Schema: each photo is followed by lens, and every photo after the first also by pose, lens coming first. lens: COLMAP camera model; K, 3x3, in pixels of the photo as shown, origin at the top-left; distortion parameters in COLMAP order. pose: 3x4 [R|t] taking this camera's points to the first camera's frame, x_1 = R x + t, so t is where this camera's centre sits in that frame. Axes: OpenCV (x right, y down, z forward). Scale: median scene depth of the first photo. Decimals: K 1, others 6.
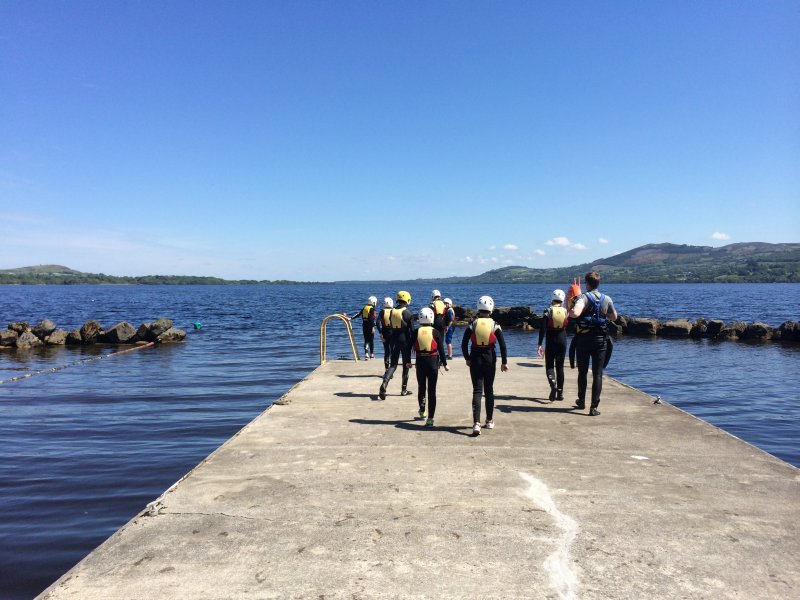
lens RADIAL K [[696.3, 0, 398.2], [0, 696.3, 298.0], [0, 0, 1]] dist [0.080968, -0.111176]
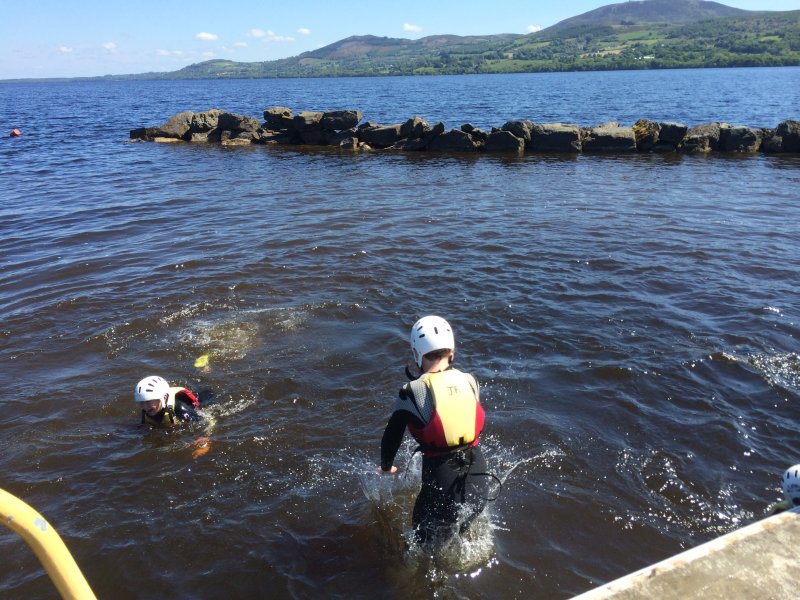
lens RADIAL K [[696.3, 0, 398.2], [0, 696.3, 298.0], [0, 0, 1]] dist [0.080968, -0.111176]
pose [[0.919808, -0.133578, 0.368932, -0.032447], [0.025871, 0.958868, 0.282672, -0.003002], [-0.391515, -0.250459, 0.885430, 0.512519]]
